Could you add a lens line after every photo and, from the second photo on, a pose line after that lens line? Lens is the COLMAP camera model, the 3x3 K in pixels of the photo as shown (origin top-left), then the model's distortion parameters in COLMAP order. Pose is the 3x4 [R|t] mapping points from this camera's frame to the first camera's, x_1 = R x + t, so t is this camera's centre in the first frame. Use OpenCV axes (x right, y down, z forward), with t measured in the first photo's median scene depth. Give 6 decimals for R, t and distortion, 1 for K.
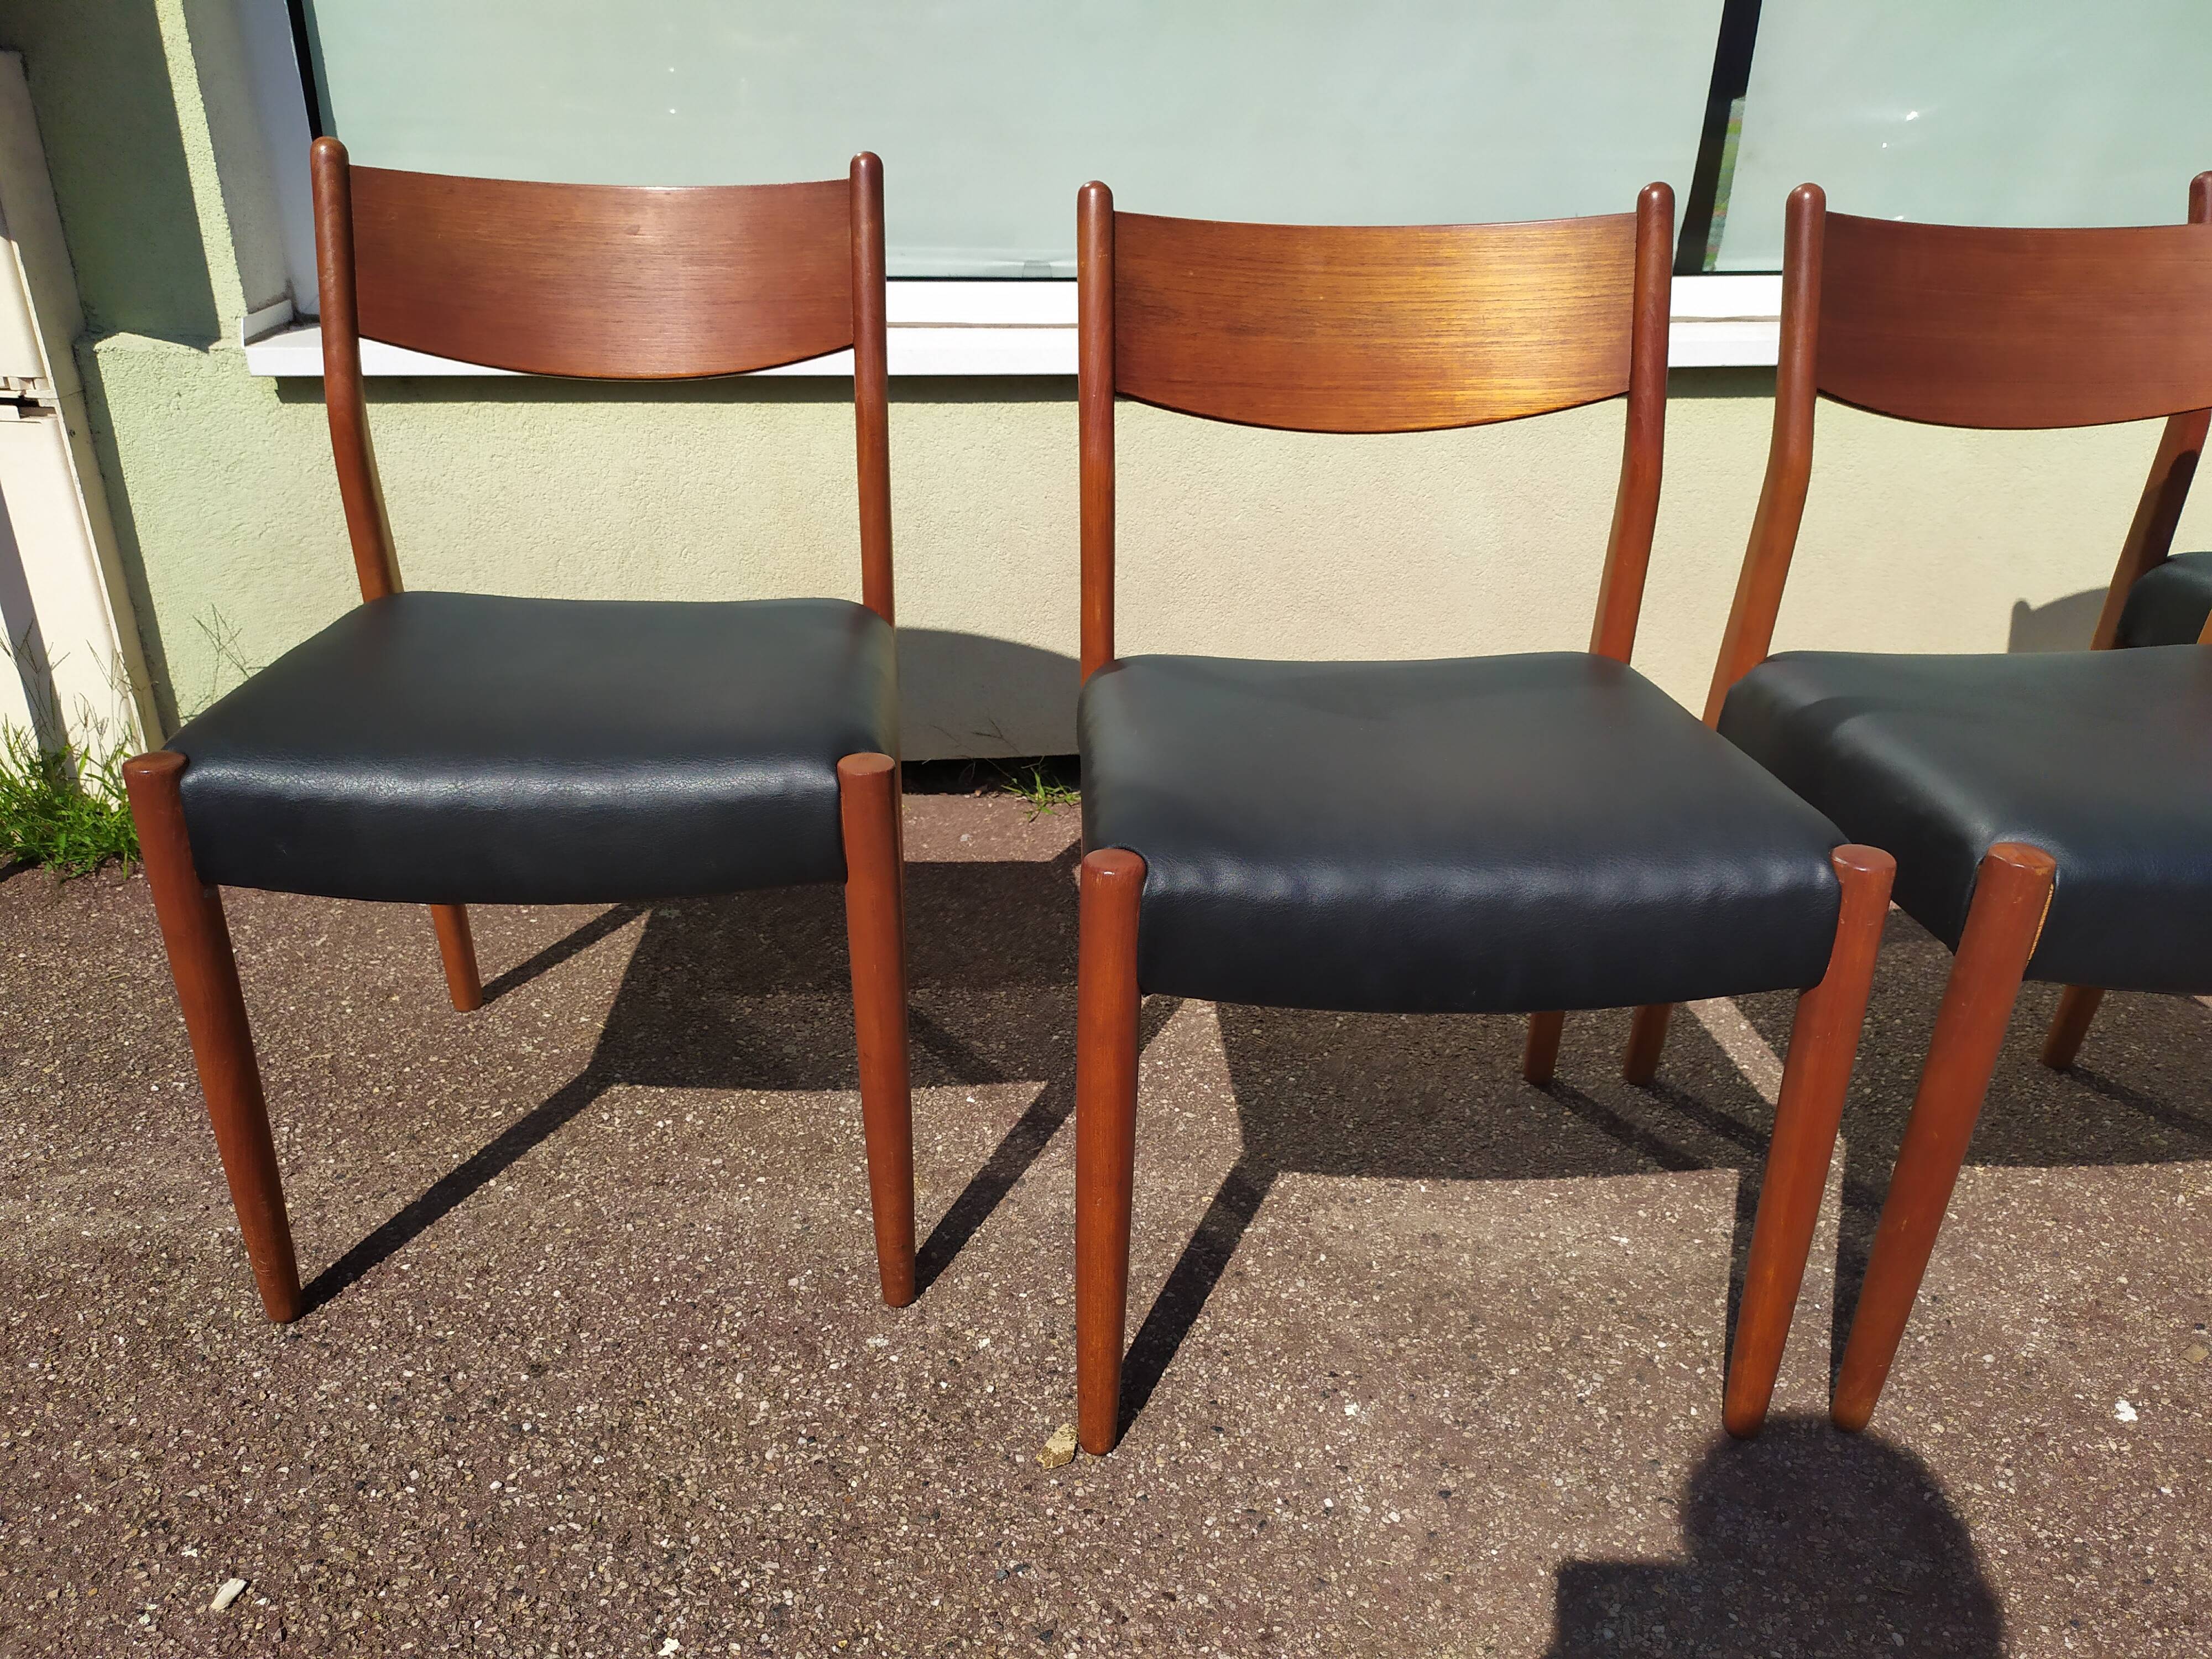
lens RADIAL K [[1769.8, 0, 1078.7], [0, 1769.8, 819.8], [0, 0, 1]] dist [0.077057, -0.113638]
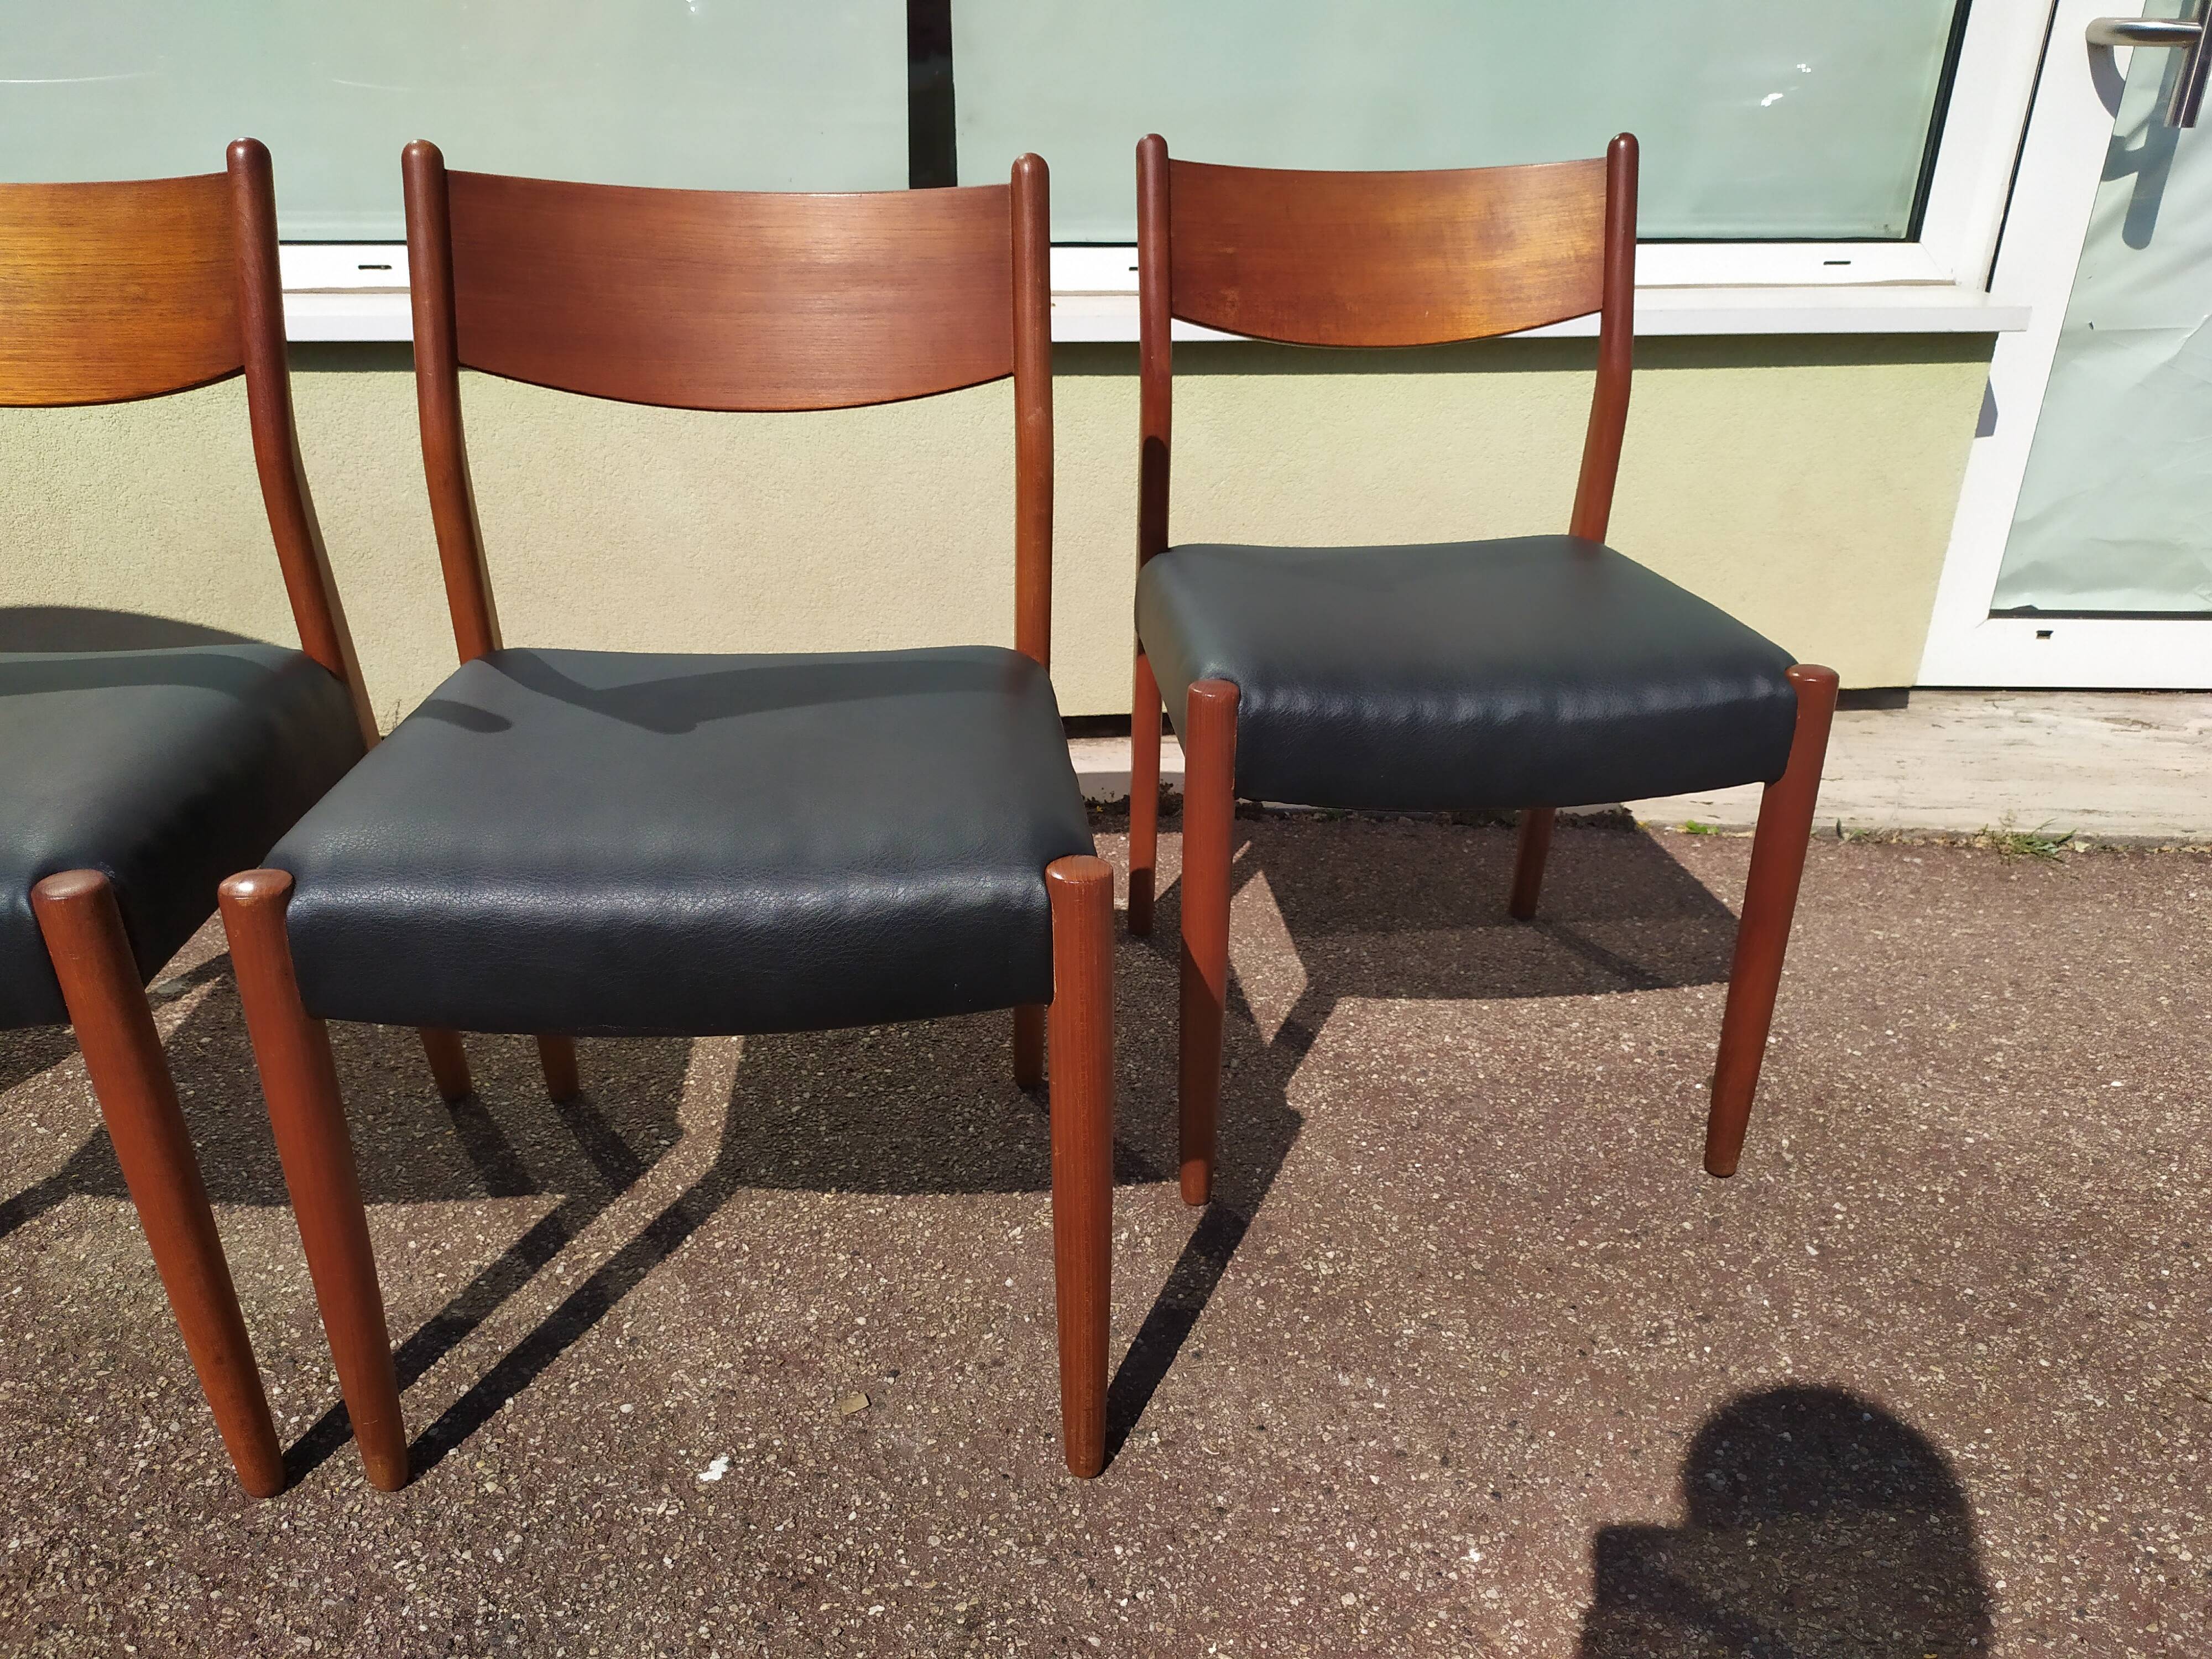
lens RADIAL K [[1676.3, 0, 1061.7], [0, 1676.3, 866.8], [0, 0, 1]] dist [0.062763, -0.087207]
pose [[0.999543, 0.013338, -0.027132, 0.805536], [-0.011778, 0.998312, 0.056878, -0.040423], [0.027845, -0.056533, 0.998012, 0.132681]]
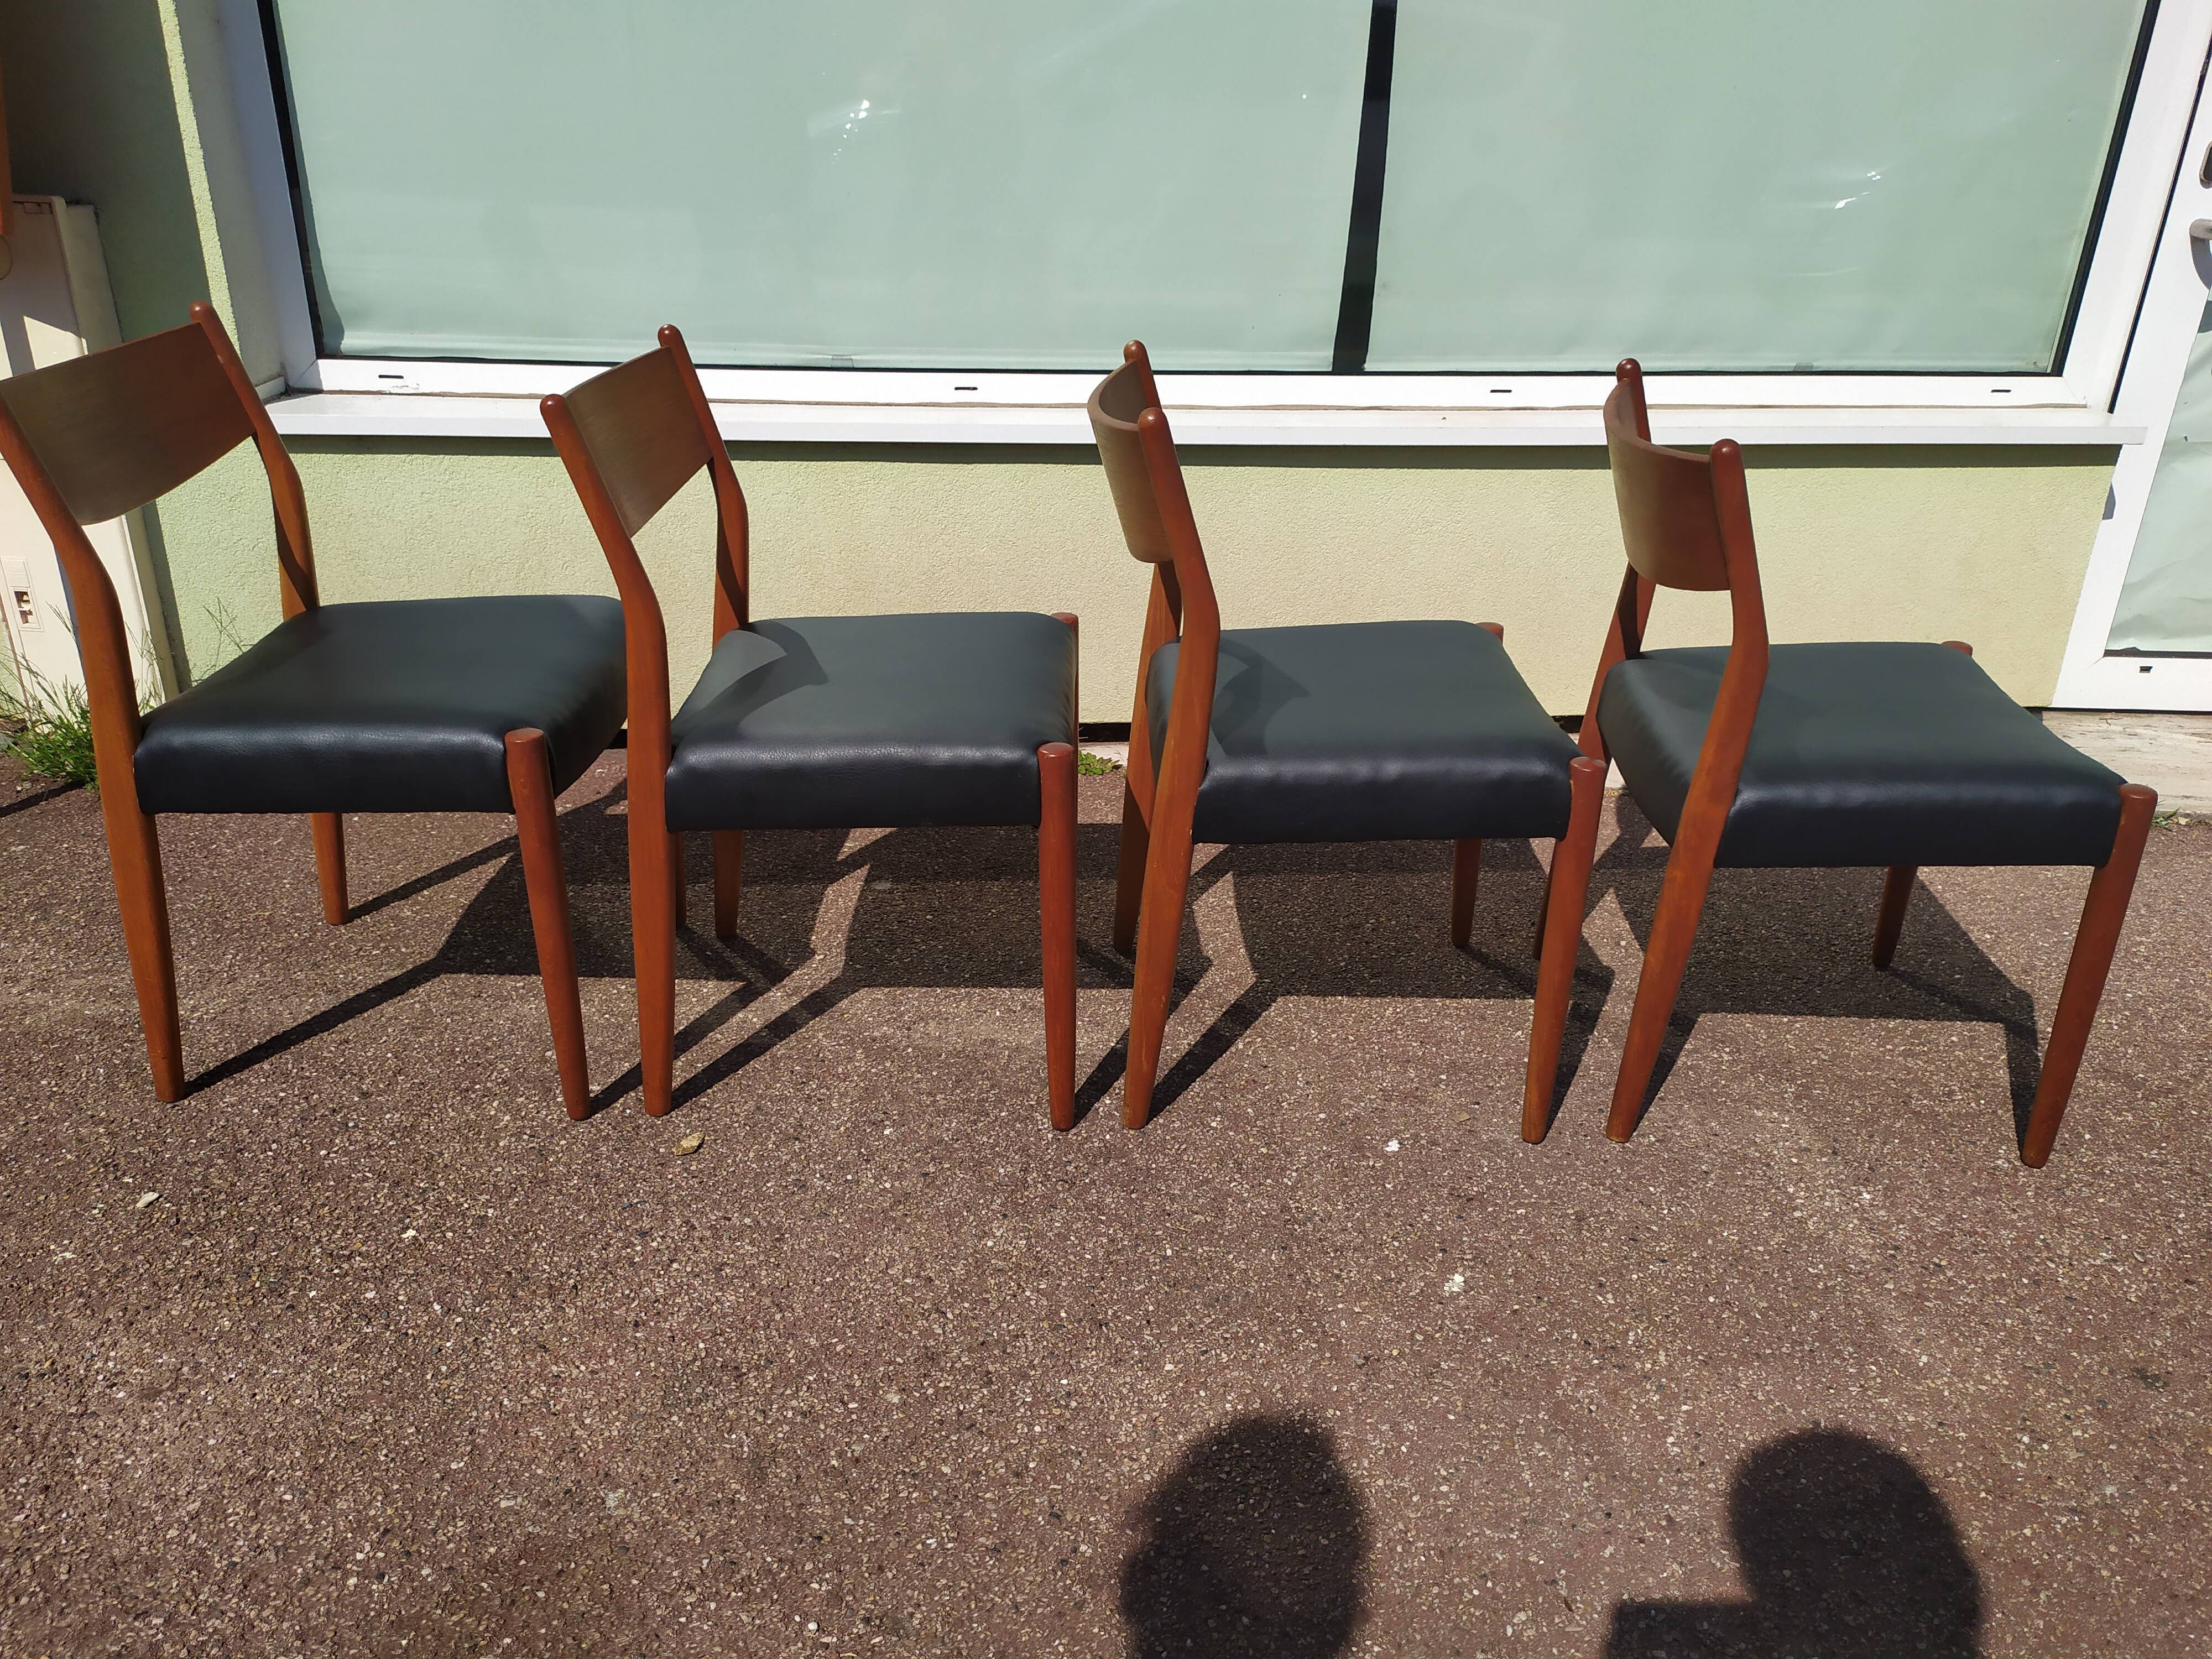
lens RADIAL K [[1676.5, 0, 1117.2], [0, 1676.5, 860.8], [0, 0, 1]] dist [0.069585, -0.109493]
pose [[0.999637, 0.022443, -0.014934, 0.373119], [-0.022142, 0.999555, 0.020005, 0.062426], [0.015377, -0.019667, 0.999688, -0.461400]]
